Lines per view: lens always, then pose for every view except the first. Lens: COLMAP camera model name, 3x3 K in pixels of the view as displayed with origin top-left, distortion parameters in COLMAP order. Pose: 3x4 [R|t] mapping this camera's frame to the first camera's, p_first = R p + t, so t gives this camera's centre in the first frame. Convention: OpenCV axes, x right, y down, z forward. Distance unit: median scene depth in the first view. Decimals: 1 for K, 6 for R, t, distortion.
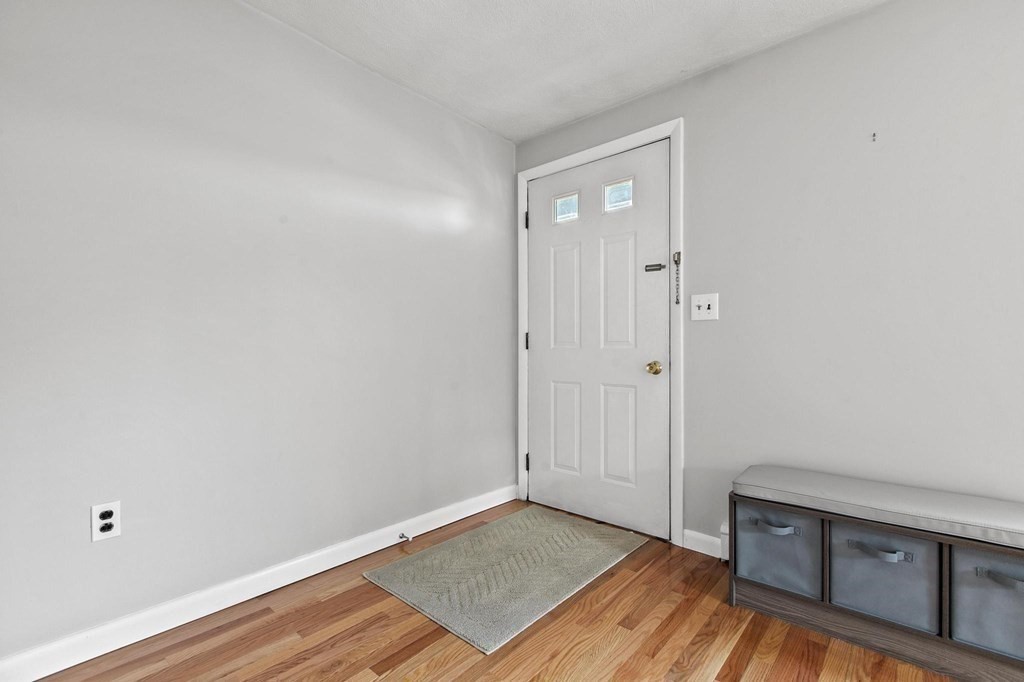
lens RADIAL K [[454.6, 0, 511.1], [0, 454.6, 345.3], [0, 0, 1]] dist [0.002058, 0.000582]
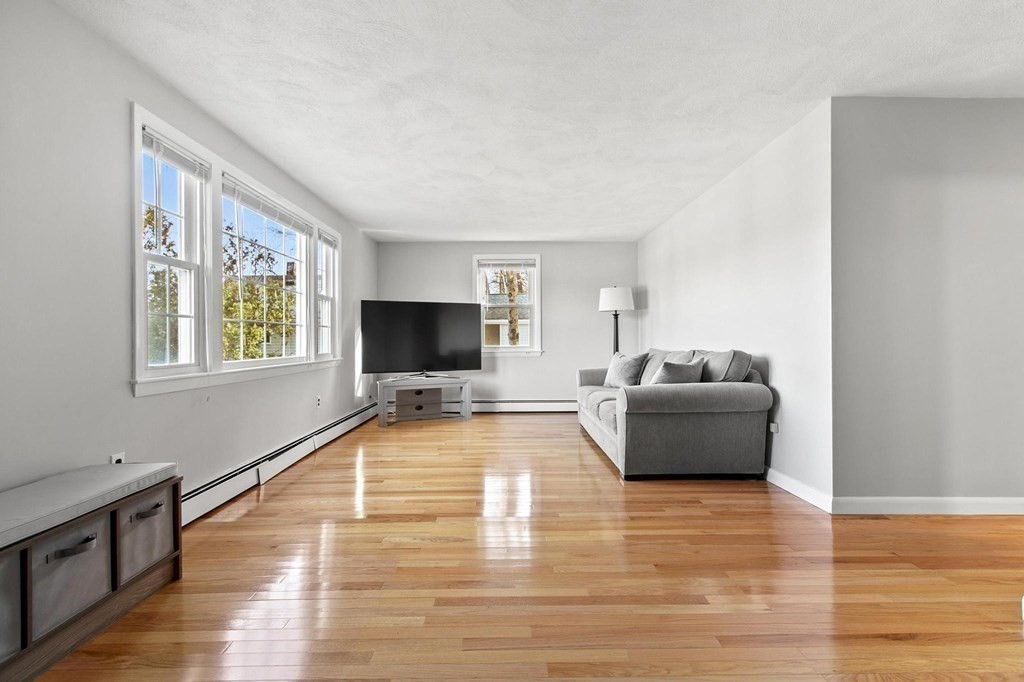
lens RADIAL K [[455.4, 0, 512.0], [0, 455.4, 341.0], [0, 0, 1]] dist [0.002022, 0.000303]
pose [[-0.671032, 0.006980, 0.741395, -0.315397], [0.003788, 0.999975, -0.005986, 0.007285], [-0.741419, -0.001209, -0.671042, 0.538608]]
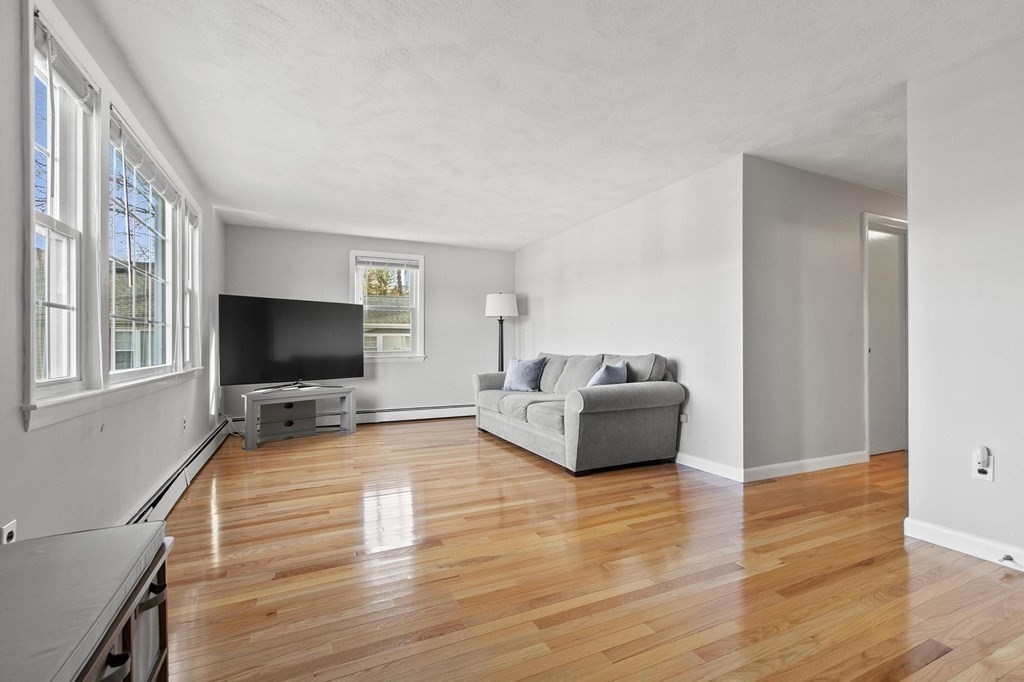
lens RADIAL K [[454.6, 0, 511.1], [0, 454.6, 345.3], [0, 0, 1]] dist [0.002058, 0.000582]
pose [[-0.918008, 0.005994, 0.396518, 0.045613], [0.003797, 0.999973, -0.006324, 0.007478], [-0.396545, -0.004300, -0.918005, 0.760789]]
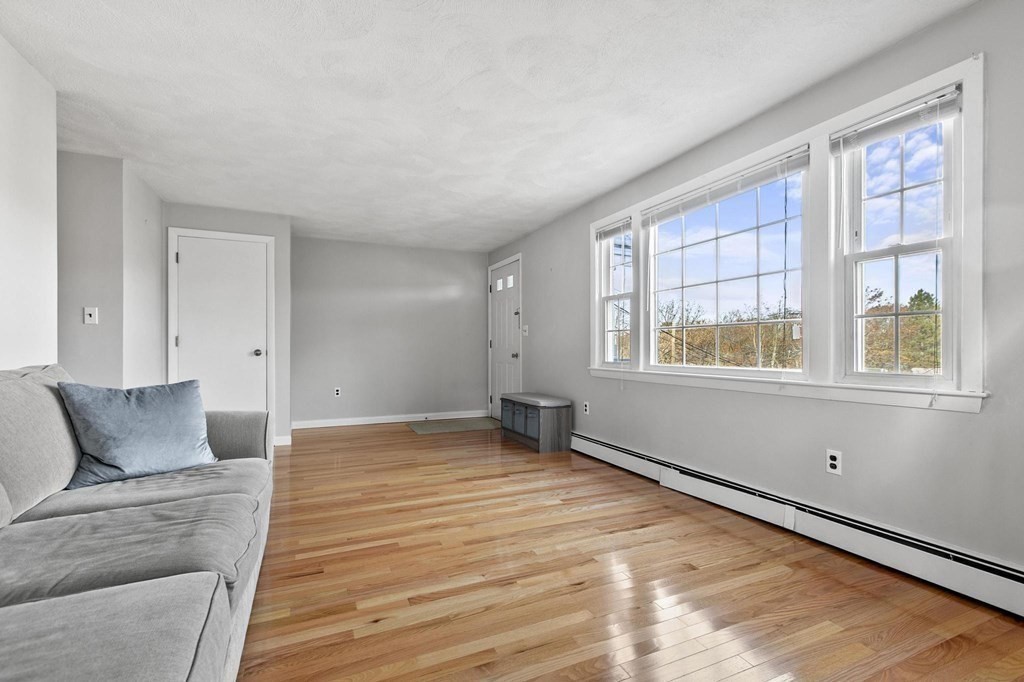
lens RADIAL K [[454.6, 0, 511.1], [0, 454.6, 345.3], [0, 0, 1]] dist [0.002058, 0.000582]
pose [[0.914456, -0.000572, -0.404686, 1.200352], [0.002320, 0.999990, 0.003829, -0.011466], [0.404680, -0.004440, 0.914448, -1.136580]]
